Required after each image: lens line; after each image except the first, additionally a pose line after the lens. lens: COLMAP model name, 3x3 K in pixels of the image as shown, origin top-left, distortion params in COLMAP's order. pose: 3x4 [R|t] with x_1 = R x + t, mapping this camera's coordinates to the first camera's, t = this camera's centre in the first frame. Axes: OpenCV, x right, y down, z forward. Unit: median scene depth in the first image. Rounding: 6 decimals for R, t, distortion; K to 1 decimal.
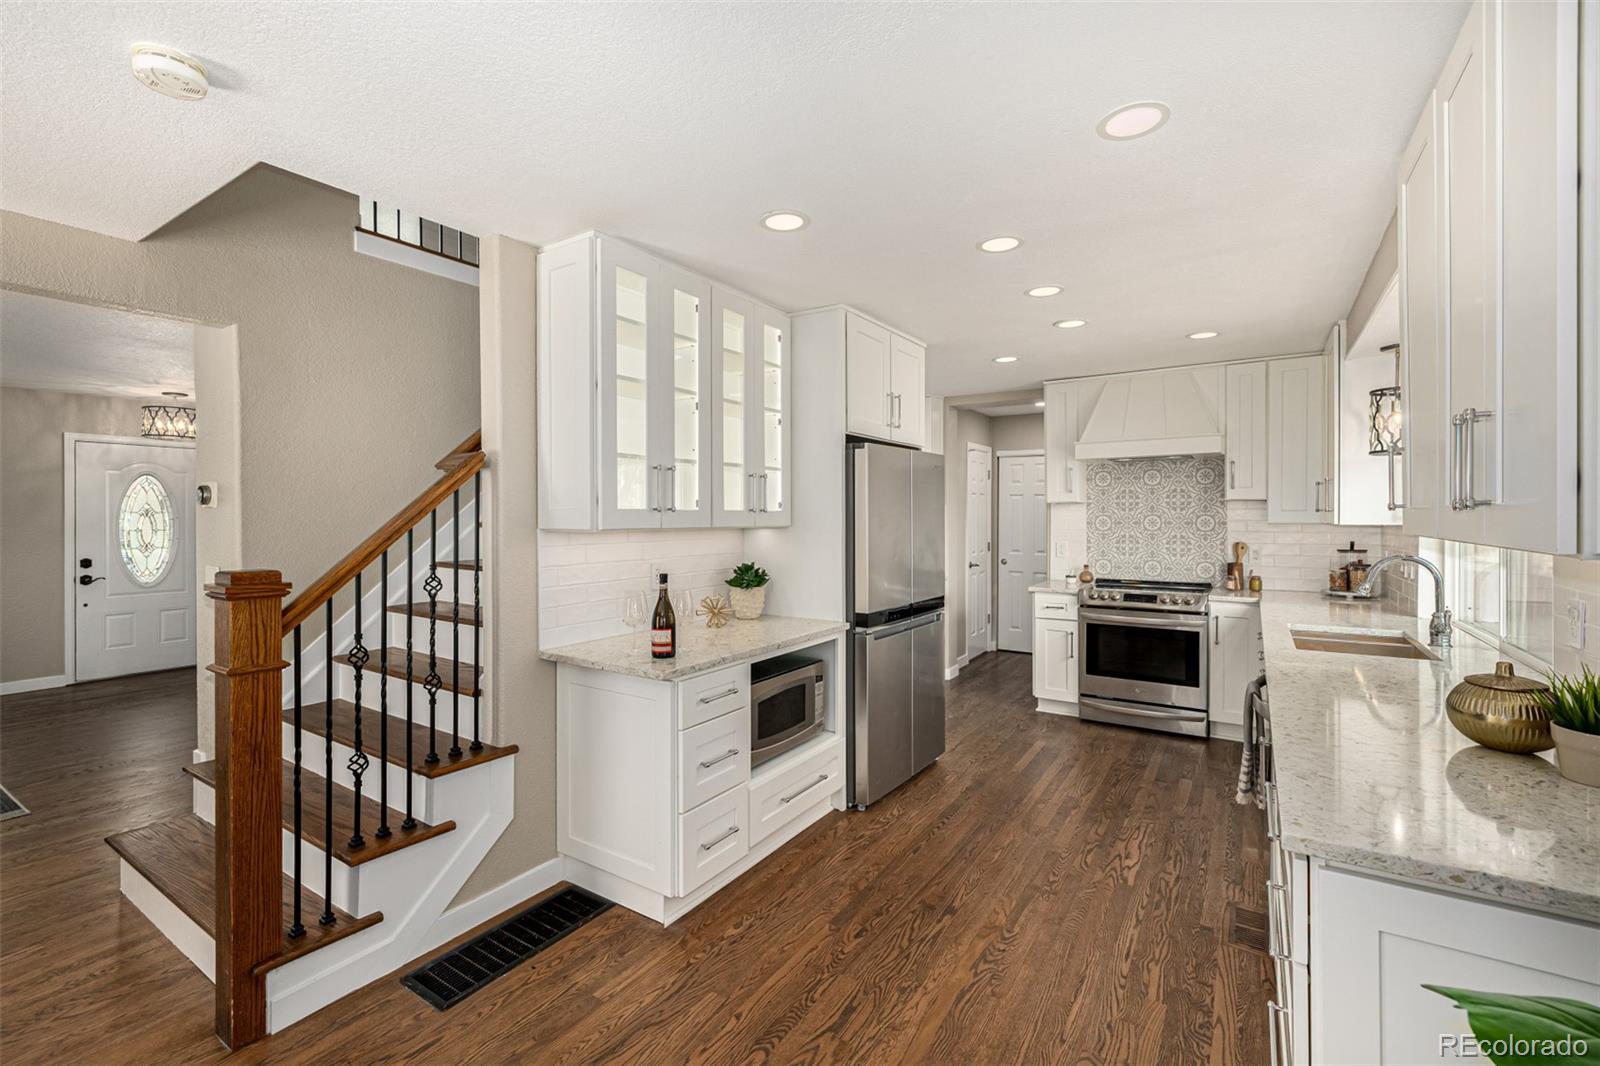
lens RADIAL K [[690.3, 0, 794.4], [0, 690.3, 521.4], [0, 0, 1]] dist [0.001957, -0.000088]
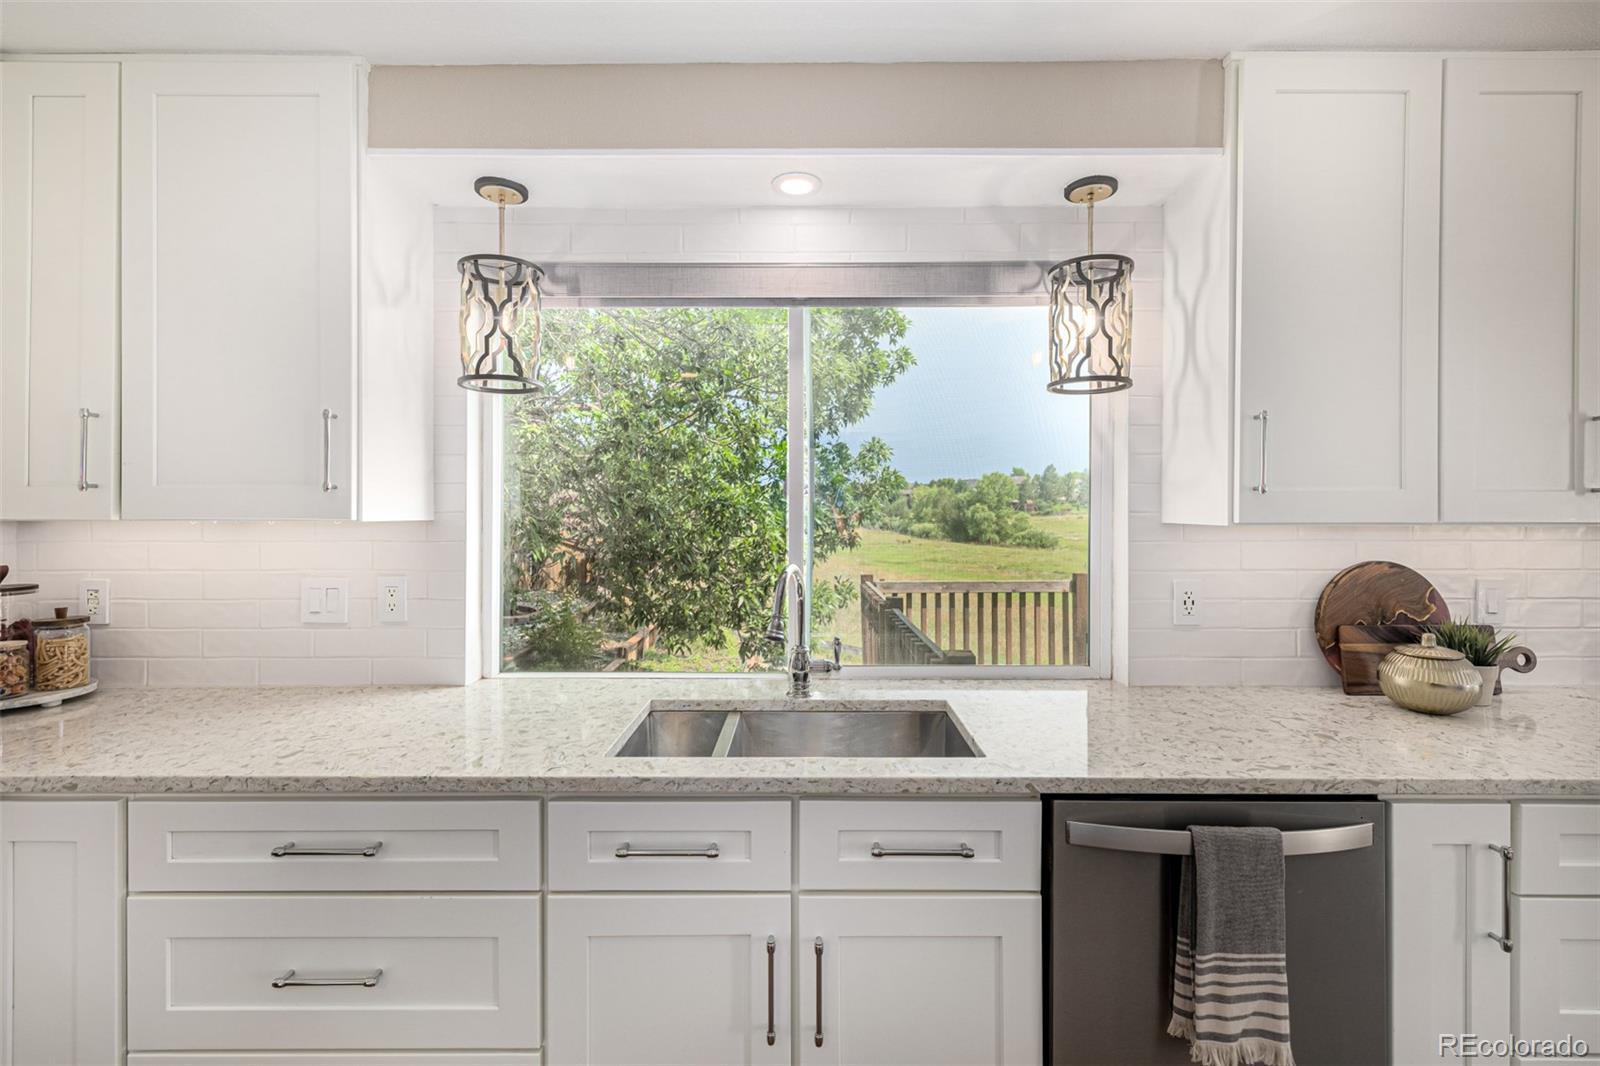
lens RADIAL K [[690.3, 0, 802.5], [0, 690.3, 519.4], [0, 0, 1]] dist [0.001957, -0.000088]
pose [[-0.549244, -0.003910, 0.835653, 0.222619], [0.006362, 0.999941, 0.008860, 0.001264], [-0.835638, 0.010183, -0.549186, 0.833426]]
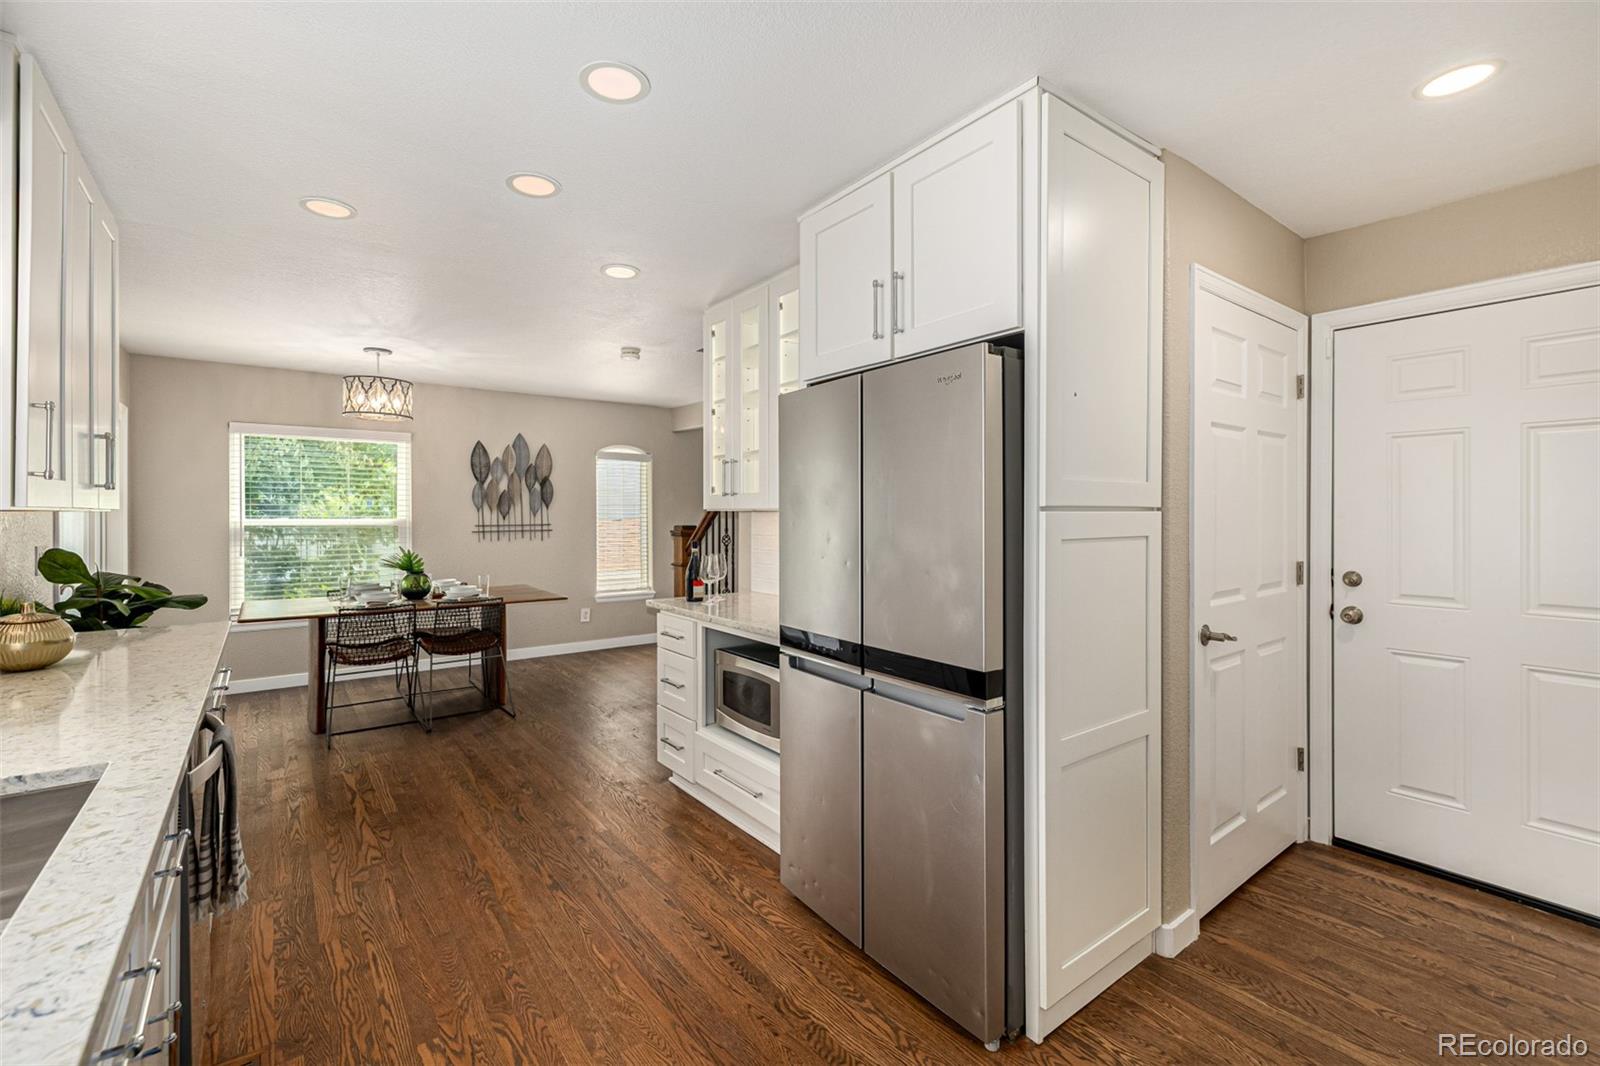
lens RADIAL K [[690.3, 0, 789.8], [0, 690.3, 515.9], [0, 0, 1]] dist [0.001957, -0.000088]
pose [[-0.335327, 0.007424, -0.942072, 0.604800], [-0.004891, 0.999942, 0.009621, 0.007145], [0.942089, 0.007834, -0.335272, 0.949394]]
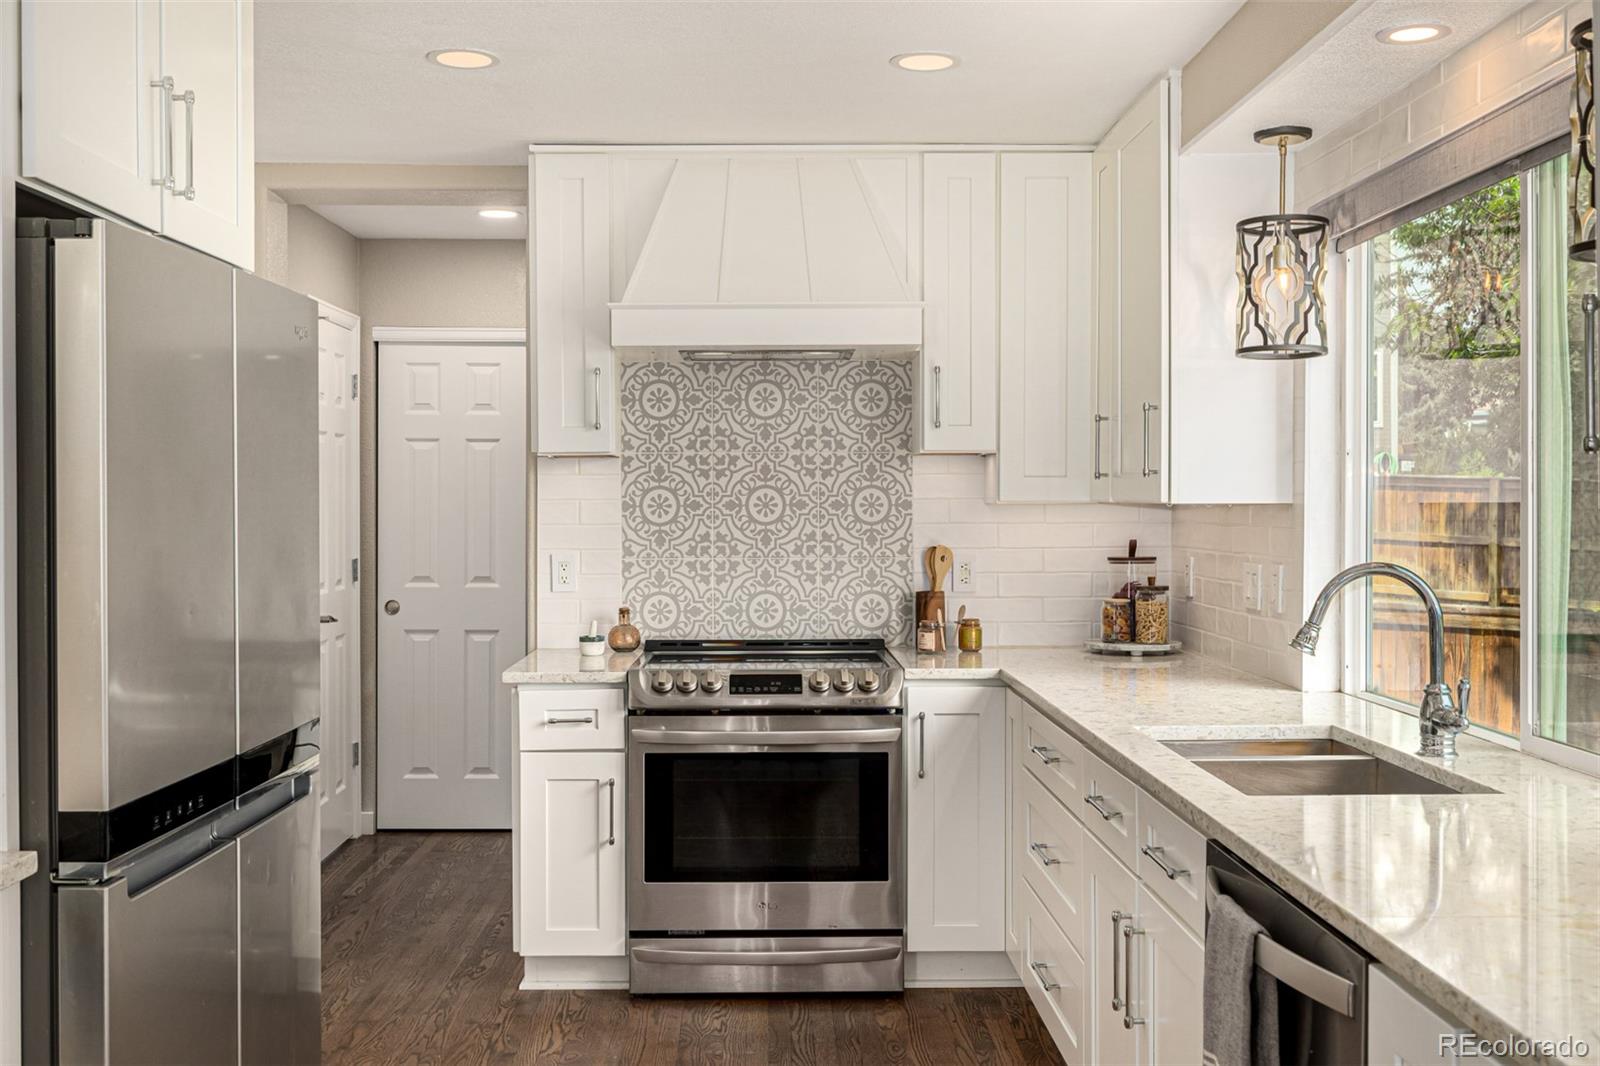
lens RADIAL K [[1548.5, 0, 787.9], [0, 1548.5, 508.1], [0, 0, 1]] dist [-0.003561, 0.000000]
pose [[0.824842, -0.002757, 0.565356, -0.018231], [0.004525, 0.999988, -0.001726, 0.006871], [-0.565345, 0.003982, 0.824845, 0.230064]]
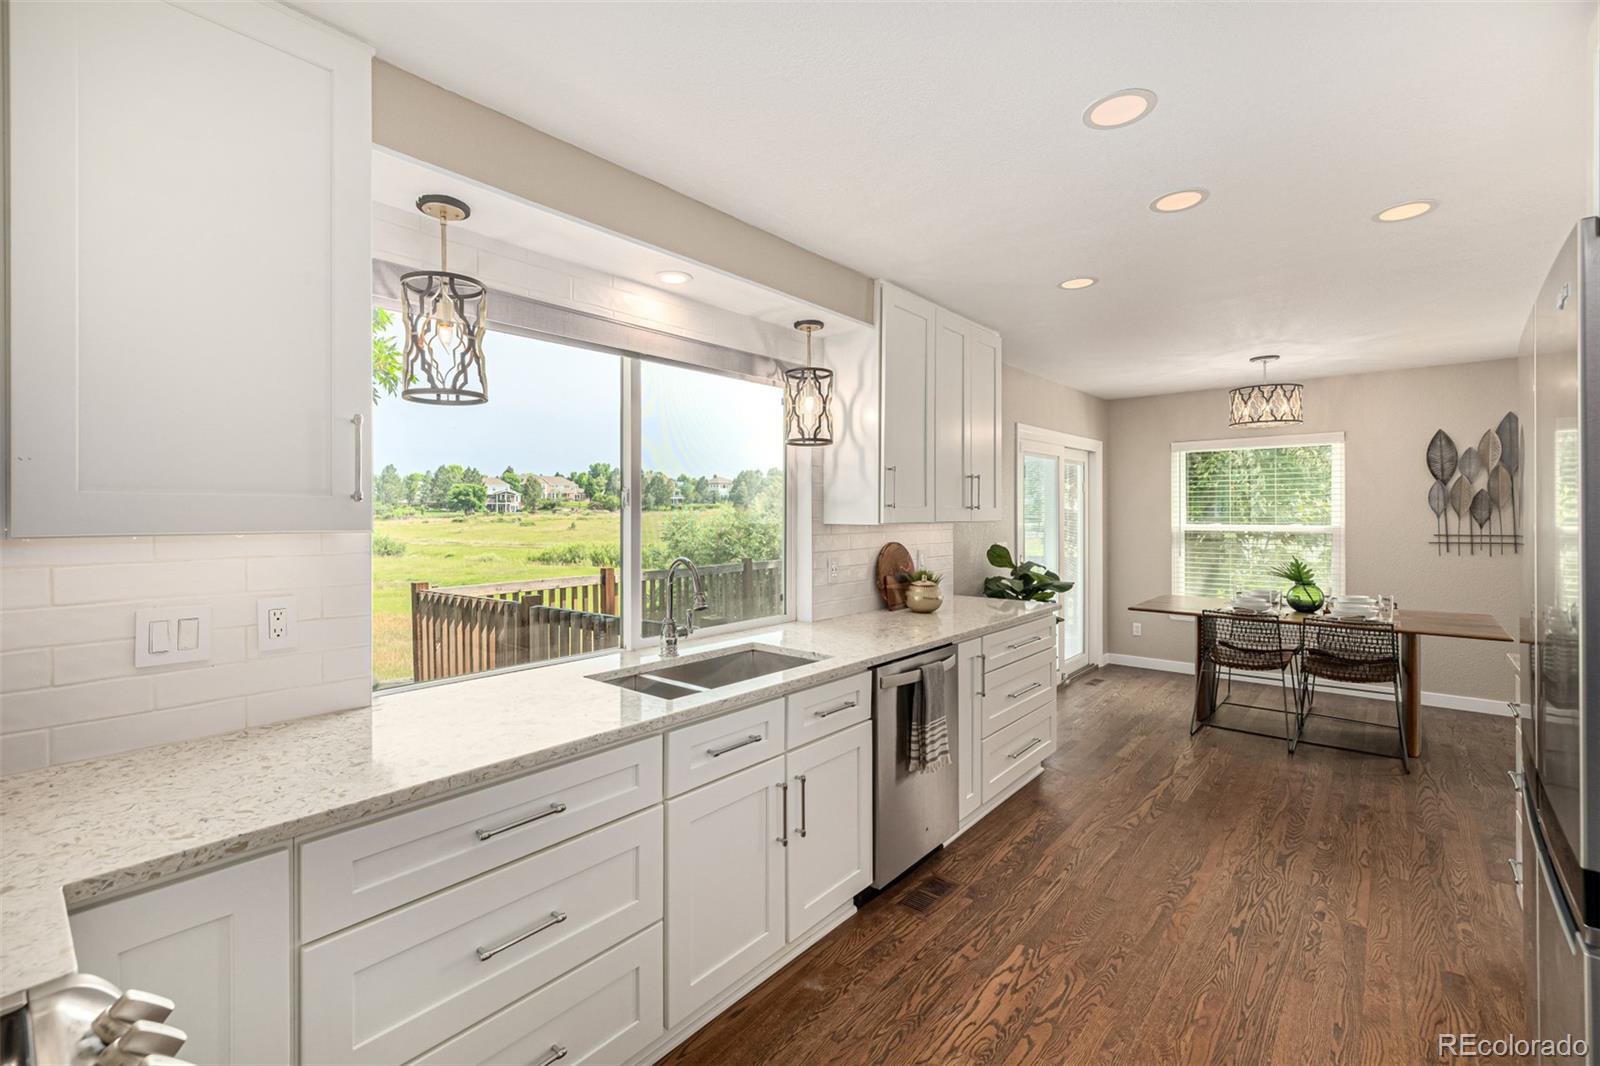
lens RADIAL K [[690.3, 0, 791.1], [0, 690.3, 520.1], [0, 0, 1]] dist [0.001957, -0.000088]
pose [[-0.991655, 0.007233, 0.128718, 0.400063], [0.008877, 0.999886, 0.012201, -0.004534], [-0.128615, 0.013242, -0.991606, 1.144115]]
